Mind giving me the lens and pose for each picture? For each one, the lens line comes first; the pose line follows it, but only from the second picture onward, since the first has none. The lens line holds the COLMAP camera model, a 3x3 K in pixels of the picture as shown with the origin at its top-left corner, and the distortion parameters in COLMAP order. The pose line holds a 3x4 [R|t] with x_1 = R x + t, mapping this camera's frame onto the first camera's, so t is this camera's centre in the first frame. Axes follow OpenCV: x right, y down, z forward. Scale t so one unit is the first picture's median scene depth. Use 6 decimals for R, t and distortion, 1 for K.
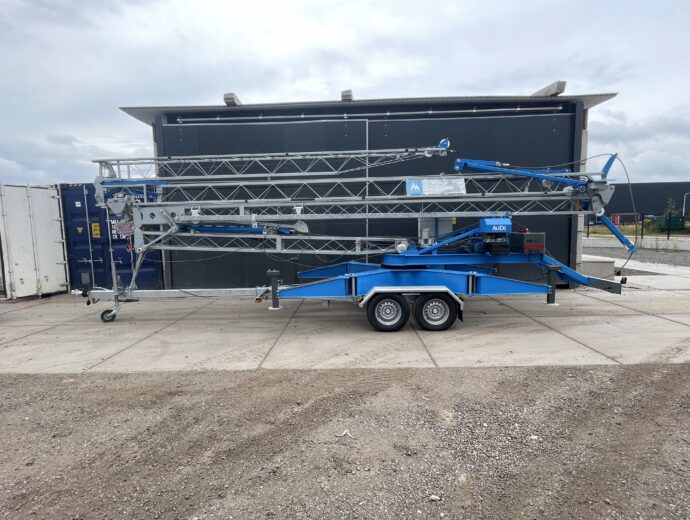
lens RADIAL K [[341.9, 0, 343.0], [0, 341.9, 260.3], [0, 0, 1]] dist [-0.000579, -0.001172]
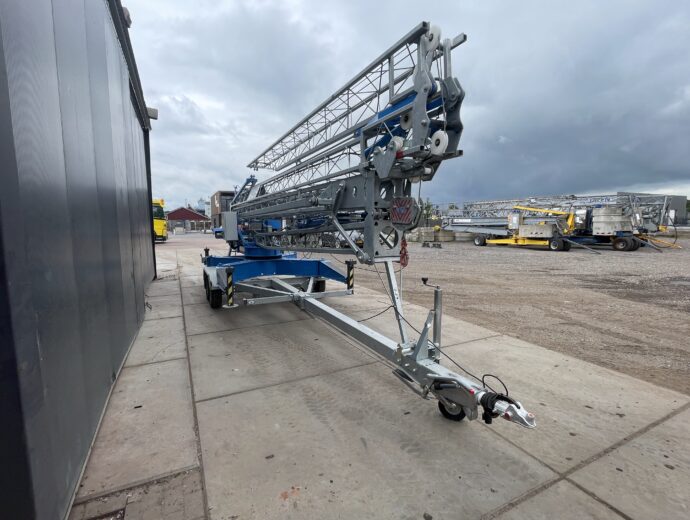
lens RADIAL K [[341.9, 0, 345.9], [0, 341.9, 260.7], [0, 0, 1]] dist [-0.000579, -0.001172]
pose [[-0.471128, -0.071015, 0.879202, -1.012595], [0.103630, 0.985395, 0.135124, -0.099869], [-0.875956, 0.154772, -0.456887, 1.309325]]
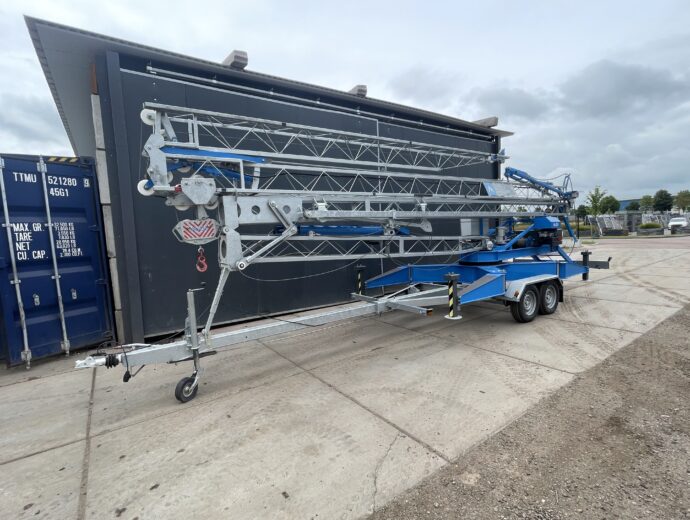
lens RADIAL K [[341.9, 0, 349.8], [0, 341.9, 259.3], [0, 0, 1]] dist [-0.000579, -0.001172]
pose [[0.804271, -0.063406, 0.590871, -0.798671], [0.089265, 0.995900, -0.014634, -0.014890], [-0.587521, 0.064514, 0.806633, 0.393921]]
